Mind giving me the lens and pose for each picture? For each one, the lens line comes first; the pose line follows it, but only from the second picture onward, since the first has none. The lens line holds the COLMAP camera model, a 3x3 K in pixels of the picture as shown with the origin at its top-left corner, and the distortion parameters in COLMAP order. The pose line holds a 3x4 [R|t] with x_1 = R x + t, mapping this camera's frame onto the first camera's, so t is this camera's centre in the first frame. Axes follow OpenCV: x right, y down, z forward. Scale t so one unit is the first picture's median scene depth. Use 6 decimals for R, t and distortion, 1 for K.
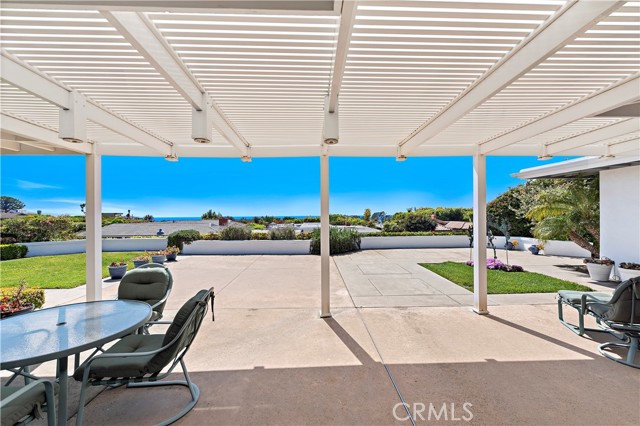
lens RADIAL K [[254.5, 0, 324.0], [0, 254.5, 213.4], [0, 0, 1]] dist [0.024452, 0.000006]
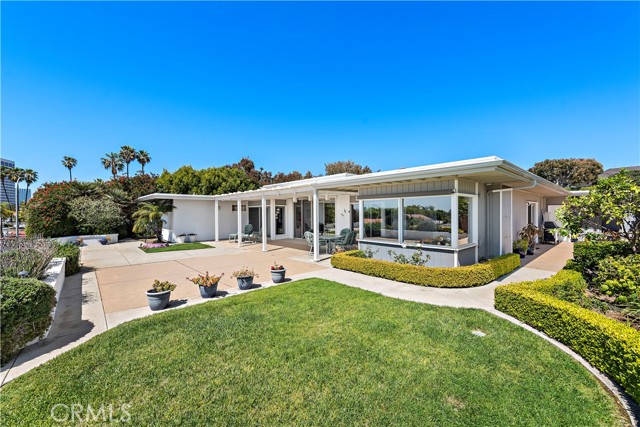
lens RADIAL K [[258.5, 0, 320.0], [0, 258.5, 213.5], [0, 0, 1]] dist [0.002021, -0.000482]
pose [[-0.644567, 0.009635, 0.764487, -0.985207], [0.006454, 0.999954, -0.007161, -0.000100], [-0.764520, 0.000319, -0.644600, 0.905643]]
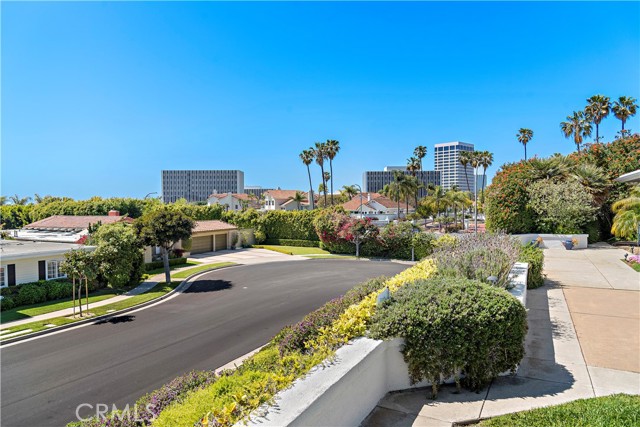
lens RADIAL K [[426.3, 0, 320.0], [0, 426.3, 213.5], [0, 0, 1]] dist [0.006980, 0.001341]
pose [[0.490090, -0.011596, 0.871595, -0.942481], [-0.000650, 0.999906, 0.013668, 0.000015], [-0.871672, -0.007265, 0.490036, 0.924684]]
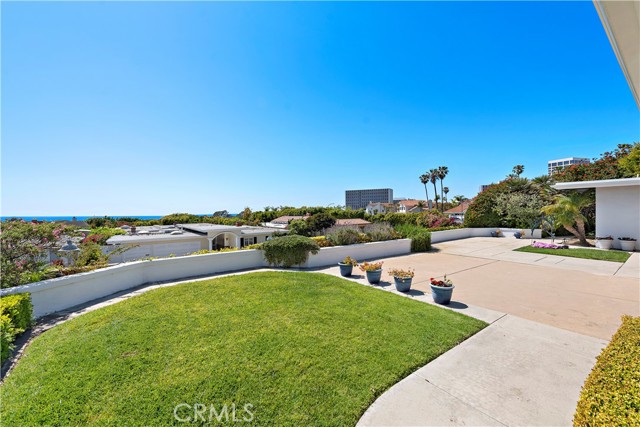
lens RADIAL K [[260.0, 0, 320.0], [0, 260.0, 213.5], [0, 0, 1]] dist [0.002372, -0.000068]
pose [[0.828982, -0.007796, 0.559221, -0.887586], [0.004722, 0.999965, 0.006940, -0.002282], [-0.559255, -0.003113, 0.828990, 0.348874]]
